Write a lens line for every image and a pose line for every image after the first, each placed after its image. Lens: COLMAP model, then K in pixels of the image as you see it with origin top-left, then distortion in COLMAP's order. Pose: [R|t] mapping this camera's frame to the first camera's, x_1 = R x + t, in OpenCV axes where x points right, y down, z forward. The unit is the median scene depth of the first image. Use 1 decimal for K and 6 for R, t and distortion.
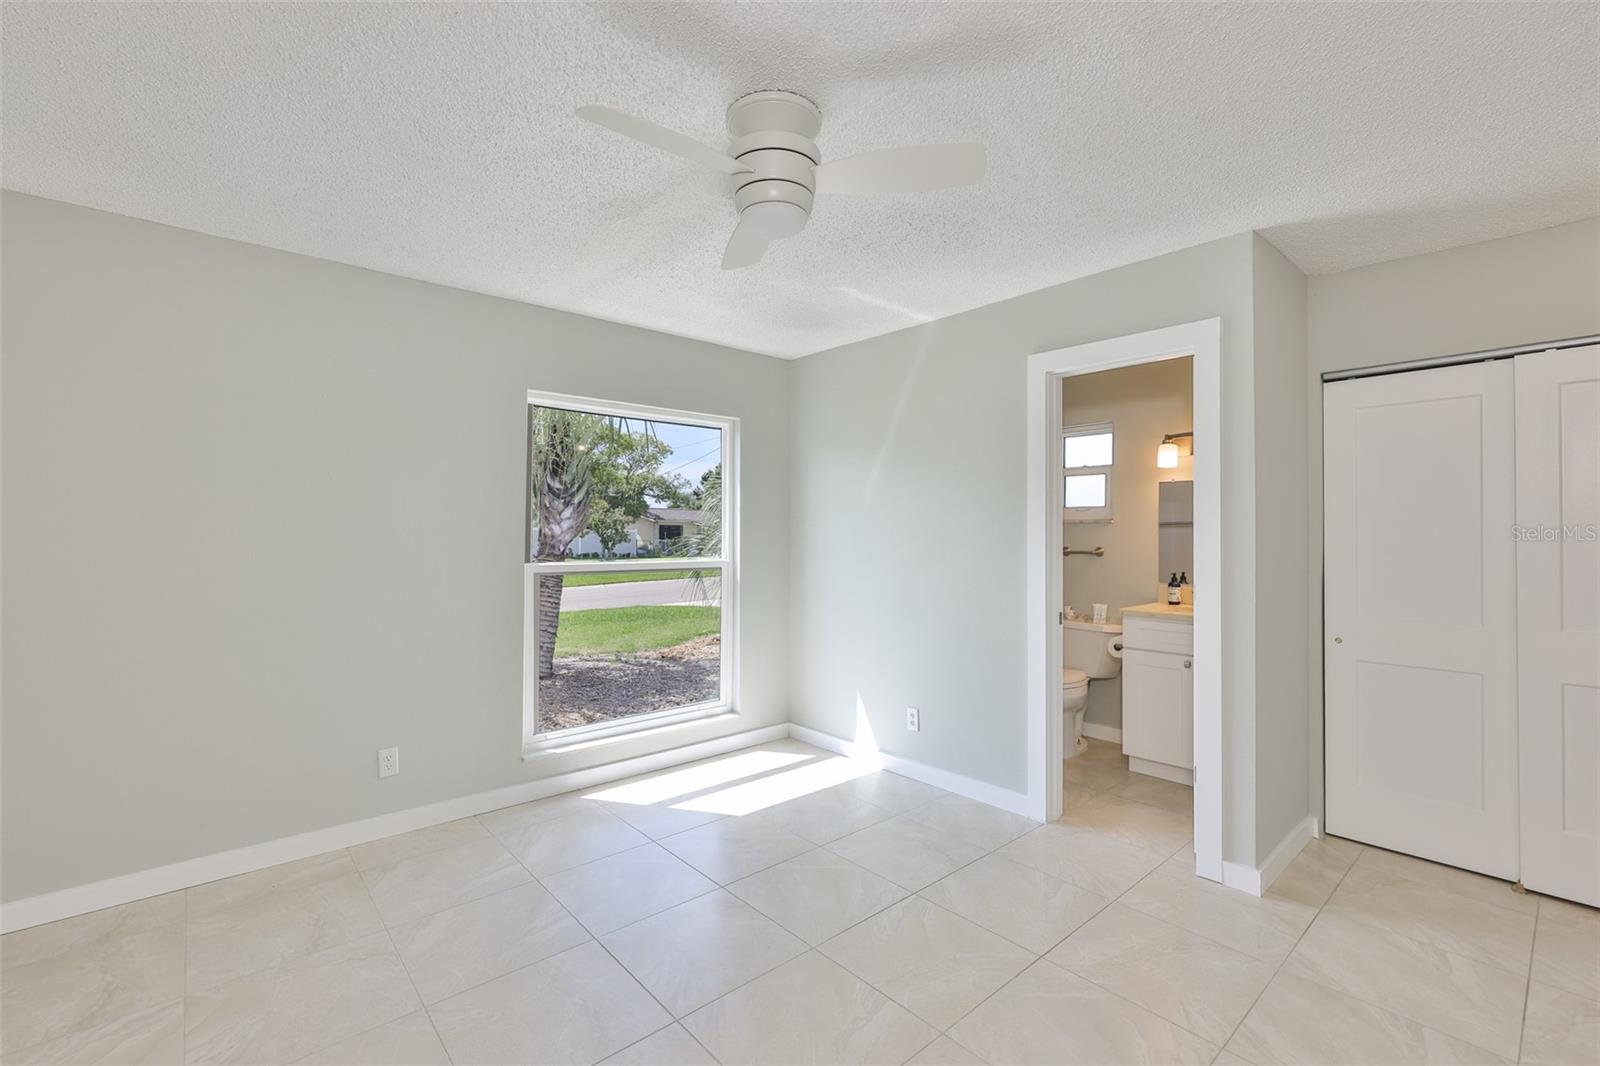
lens RADIAL K [[691.6, 0, 800.0], [0, 691.6, 533.0], [0, 0, 1]] dist [-0.002563, -0.000313]
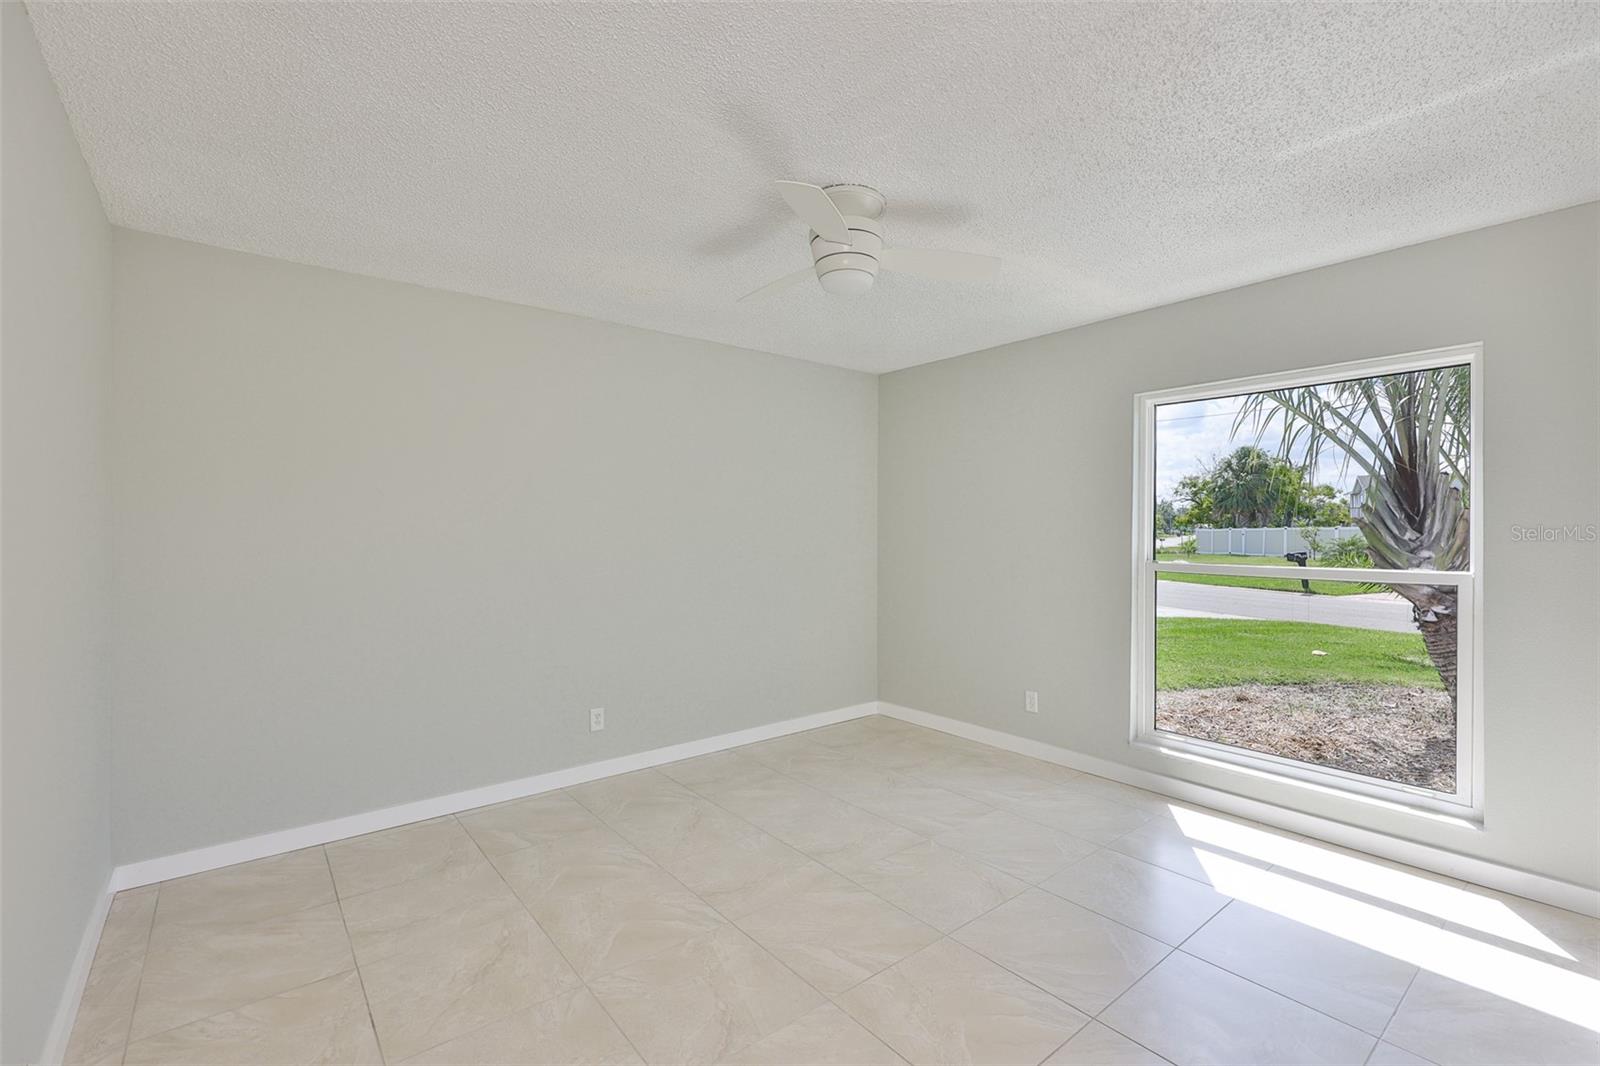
lens RADIAL K [[691.6, 0, 800.0], [0, 691.6, 533.0], [0, 0, 1]] dist [-0.002563, -0.000313]
pose [[-0.033785, 0.005539, -0.999414, 0.676005], [0.002140, 0.999983, 0.005470, -0.004753], [0.999427, -0.001954, -0.033796, 0.524494]]
